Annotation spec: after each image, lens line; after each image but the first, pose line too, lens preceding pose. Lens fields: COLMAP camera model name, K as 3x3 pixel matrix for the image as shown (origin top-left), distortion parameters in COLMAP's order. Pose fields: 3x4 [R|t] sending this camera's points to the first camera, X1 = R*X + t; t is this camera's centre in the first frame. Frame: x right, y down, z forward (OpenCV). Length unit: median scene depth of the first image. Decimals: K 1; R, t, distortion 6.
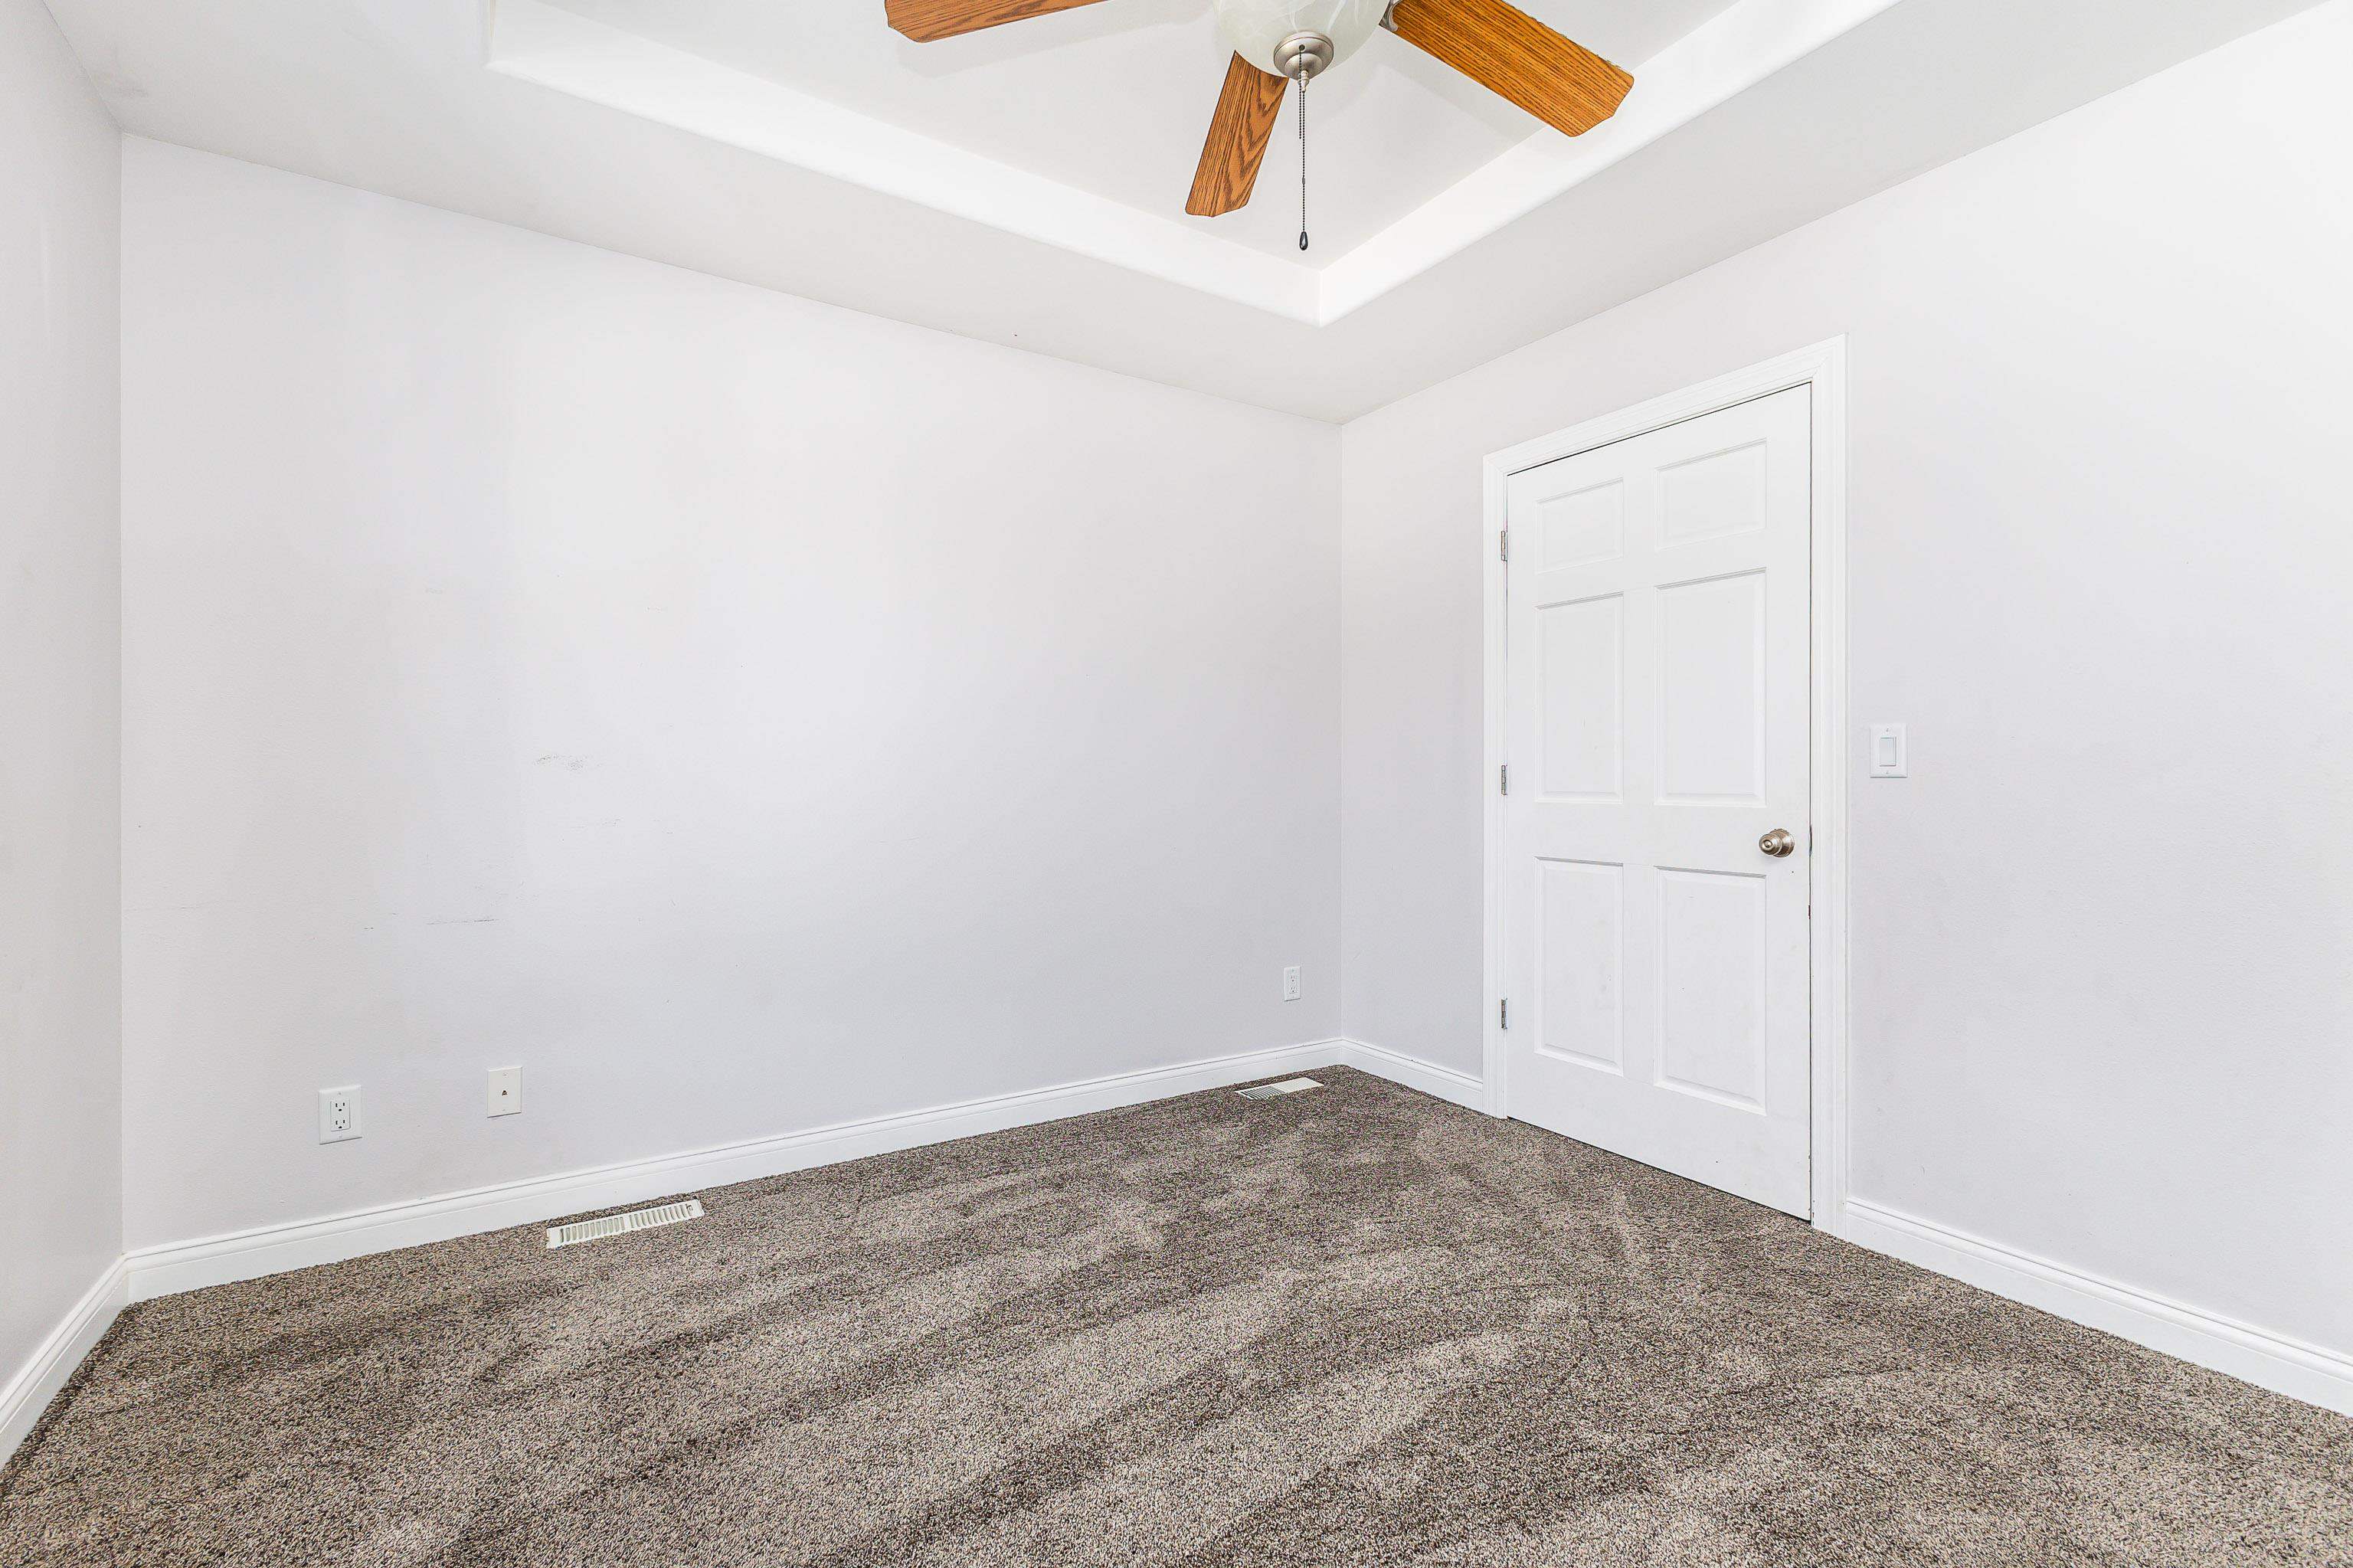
lens RADIAL K [[1034.8, 0, 1173.4], [0, 1034.8, 786.2], [0, 0, 1]] dist [0.014762, -0.004693]
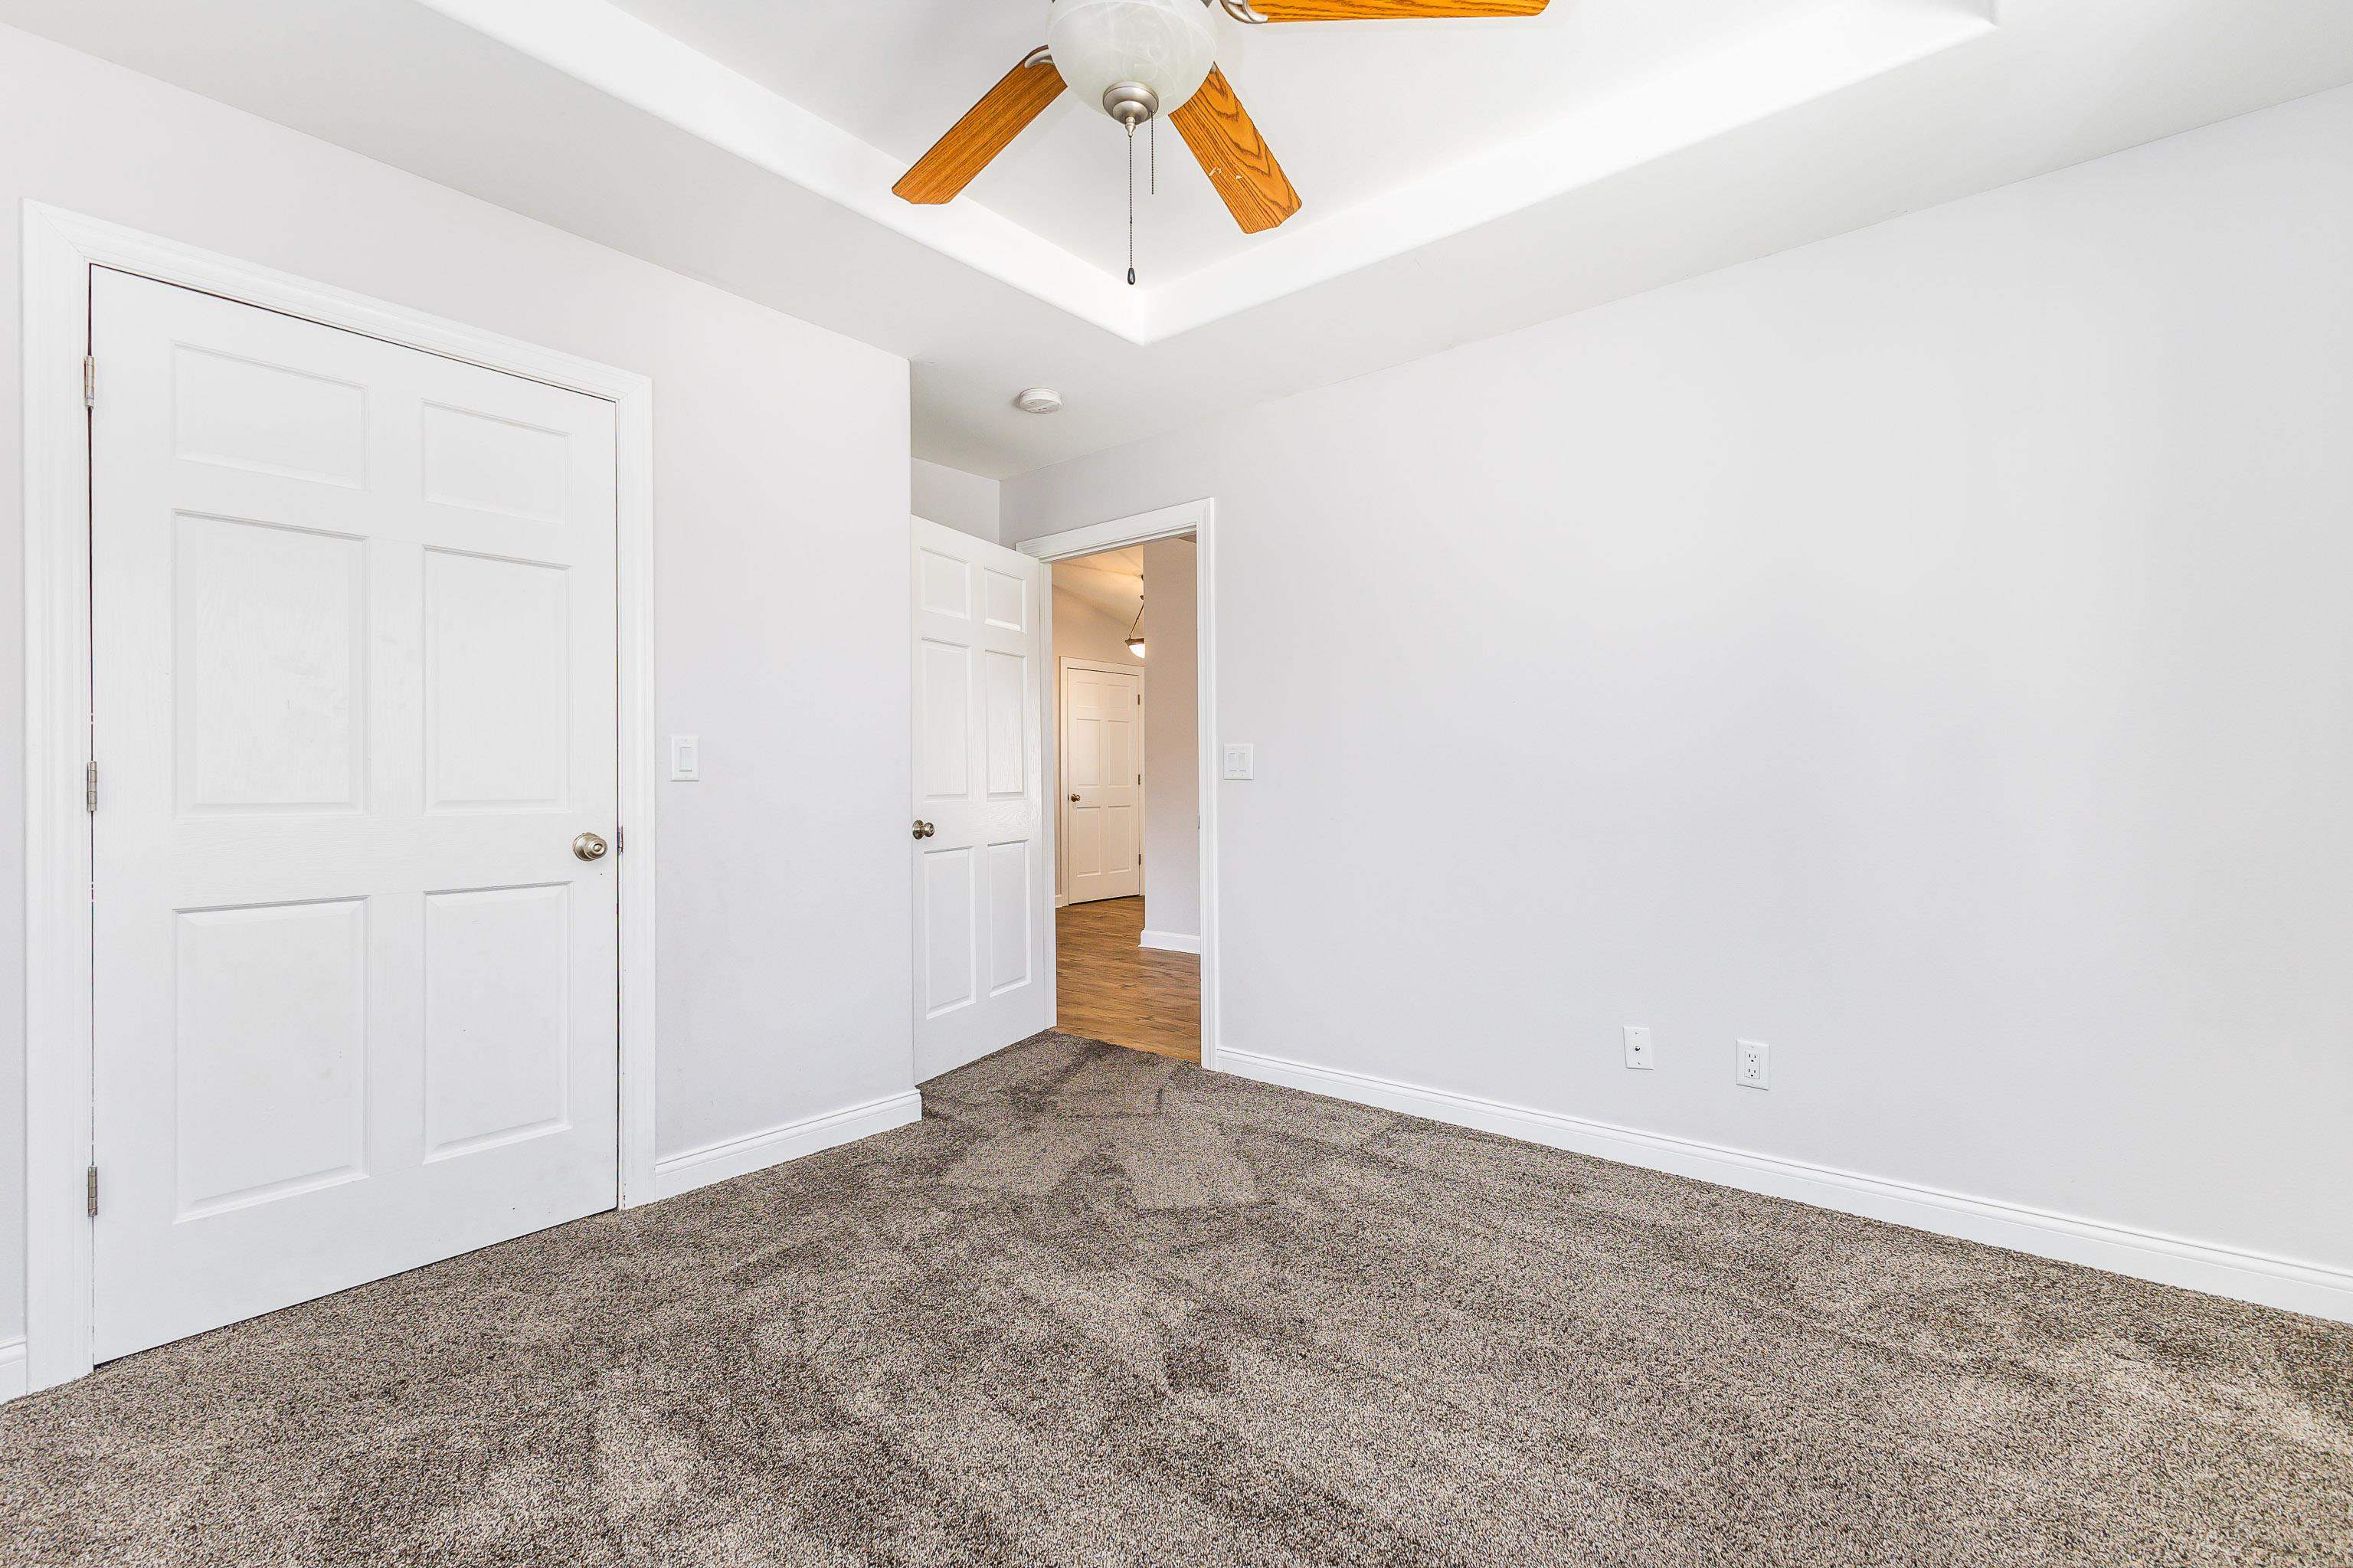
lens RADIAL K [[1034.8, 0, 1170.7], [0, 1034.8, 776.2], [0, 0, 1]] dist [0.014762, -0.004693]
pose [[-0.315417, -0.000928, 0.948953, -0.549399], [0.004017, 0.999989, 0.002313, -0.013425], [-0.948945, 0.004542, -0.315410, 0.799247]]
